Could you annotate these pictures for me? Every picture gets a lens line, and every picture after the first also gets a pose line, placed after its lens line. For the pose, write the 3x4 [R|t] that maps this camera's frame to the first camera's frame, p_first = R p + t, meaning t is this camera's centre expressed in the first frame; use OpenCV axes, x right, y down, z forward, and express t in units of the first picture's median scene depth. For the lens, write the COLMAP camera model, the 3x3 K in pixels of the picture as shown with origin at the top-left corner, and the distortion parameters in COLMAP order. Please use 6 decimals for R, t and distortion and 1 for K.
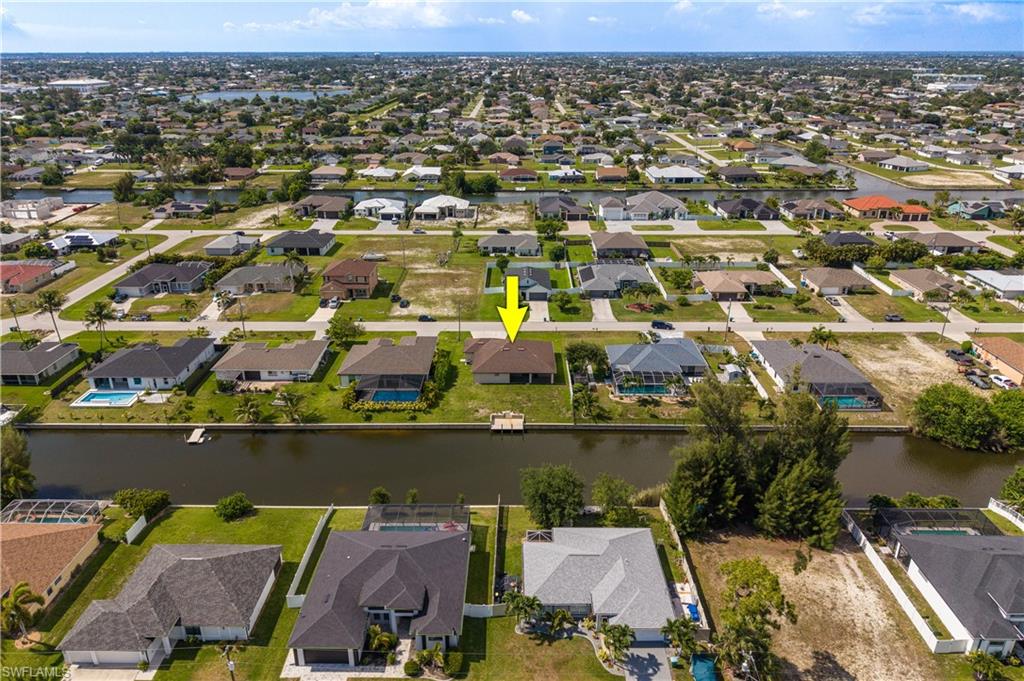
lens RADIAL K [[699.5, 0, 509.1], [0, 699.5, 339.4], [0, 0, 1]] dist [0.064165, -0.086256]
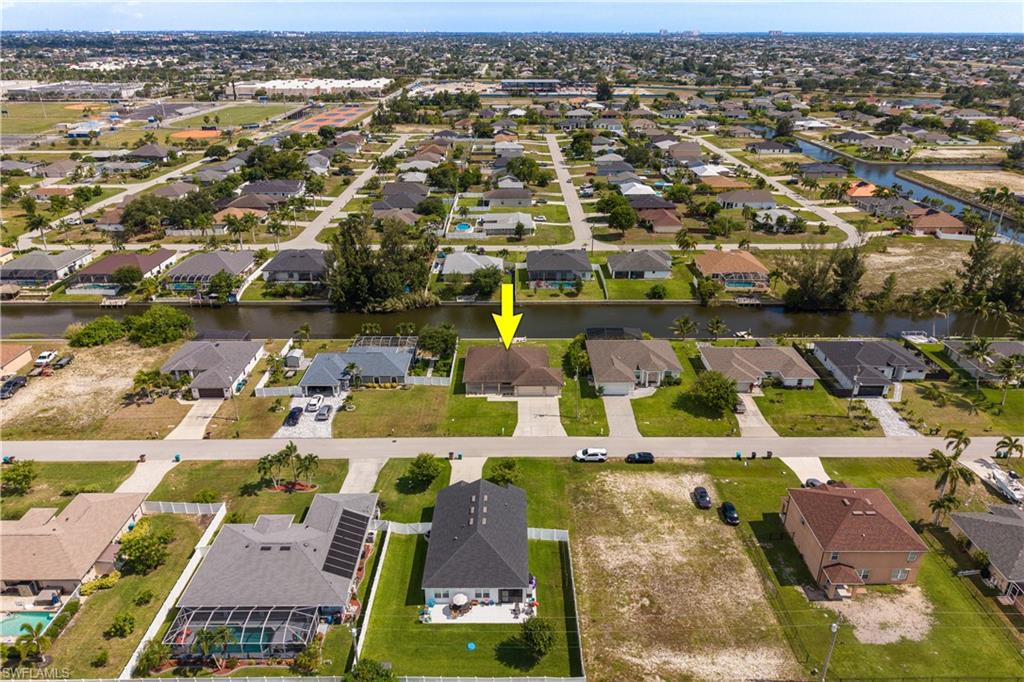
lens RADIAL K [[692.9, 0, 516.0], [0, 692.9, 340.9], [0, 0, 1]] dist [0.069826, -0.083679]
pose [[-0.999757, 0.005238, -0.021419, 0.012865], [-0.011924, 0.688671, 0.724976, -0.582206], [0.018548, 0.725055, -0.688441, 1.376259]]
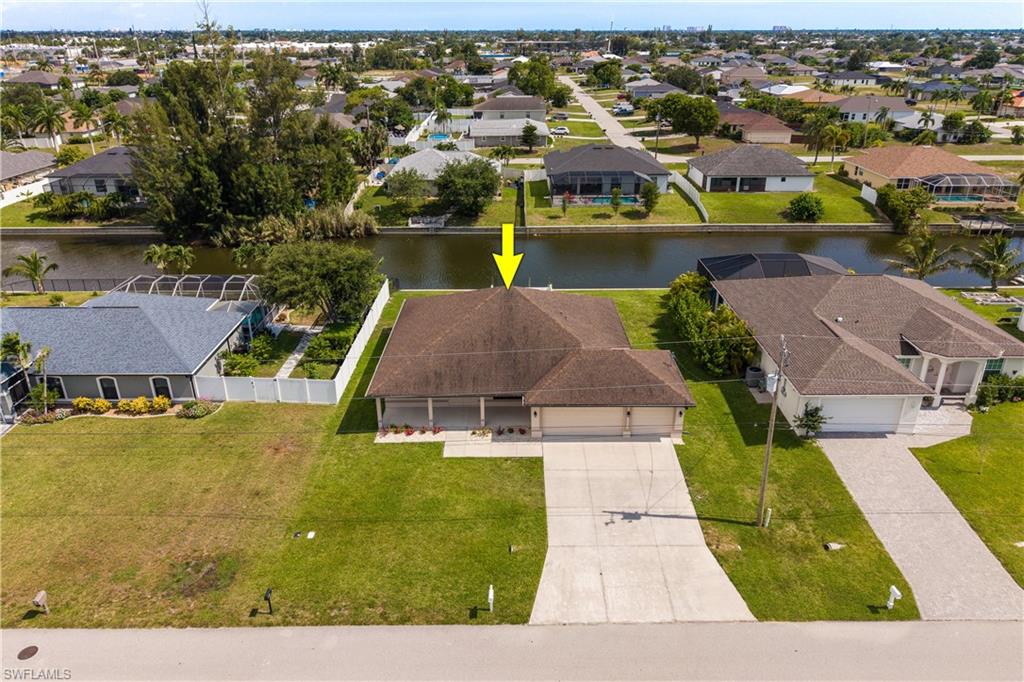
lens RADIAL K [[701.6, 0, 518.1], [0, 701.6, 321.1], [0, 0, 1]] dist [0.003814, -0.000593]
pose [[-0.999771, 0.008077, -0.019813, 0.007798], [-0.008288, 0.707532, 0.706633, -0.185590], [0.019725, 0.706636, -0.707303, 1.036230]]
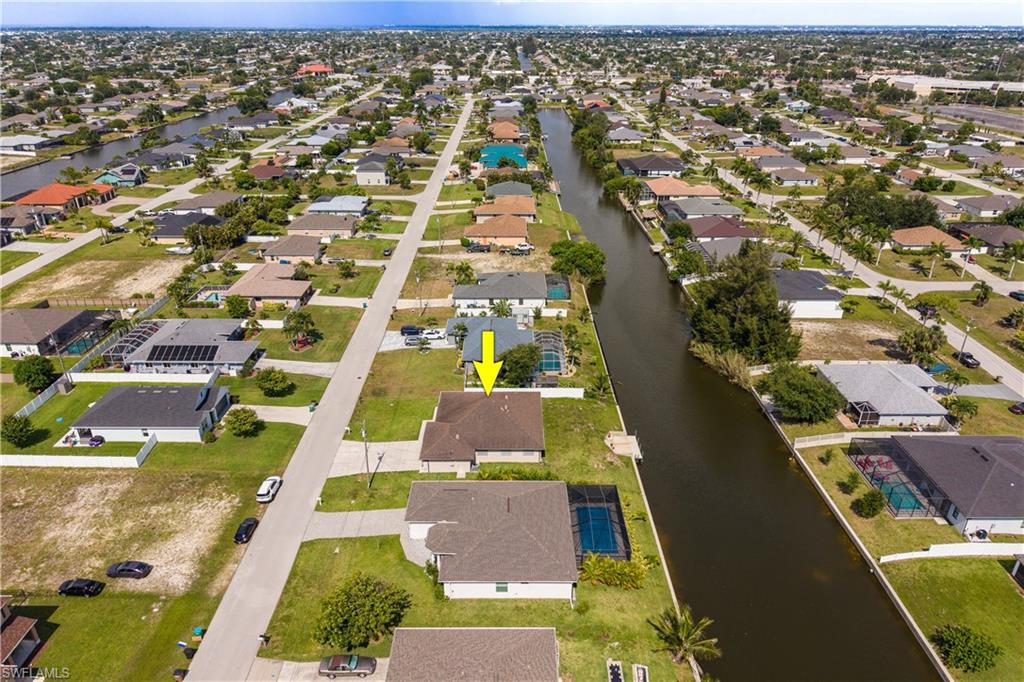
lens RADIAL K [[699.5, 0, 509.1], [0, 699.5, 339.9], [0, 0, 1]] dist [0.064165, -0.086256]
pose [[-0.012849, -0.410925, 0.911579, -0.525766], [0.378876, 0.841676, 0.384754, -0.266559], [-0.925358, 0.350319, 0.144875, 0.710840]]
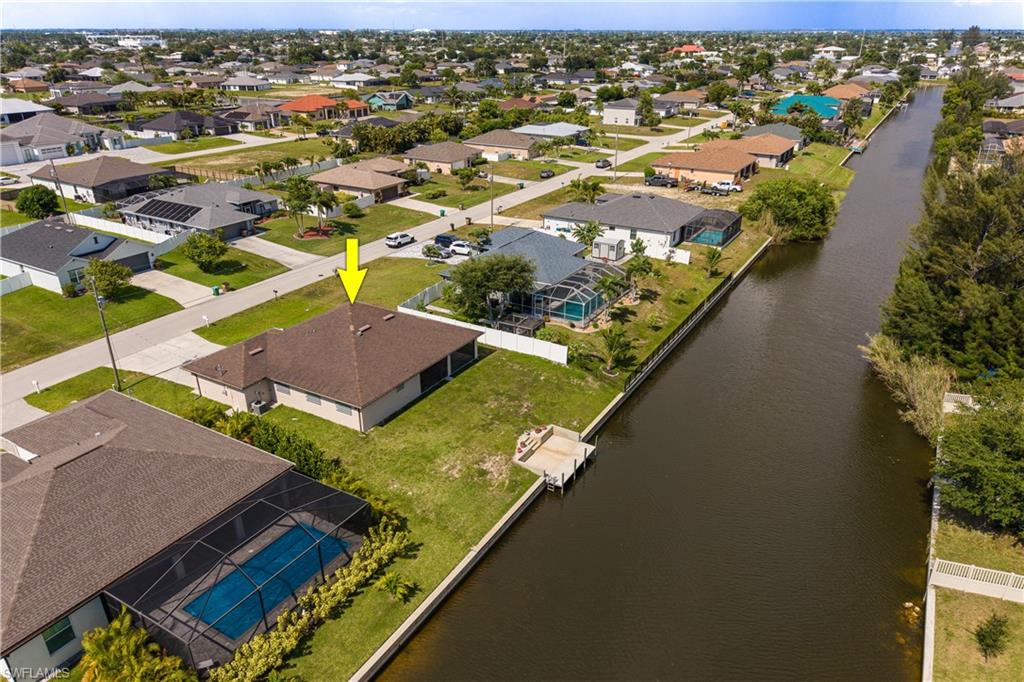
lens RADIAL K [[699.5, 0, 509.1], [0, 699.5, 339.9], [0, 0, 1]] dist [0.064165, -0.086256]
pose [[0.503140, -0.348000, 0.791041, -0.240808], [0.328253, 0.923696, 0.197573, -0.027568], [-0.799437, 0.160255, 0.578980, 0.566107]]
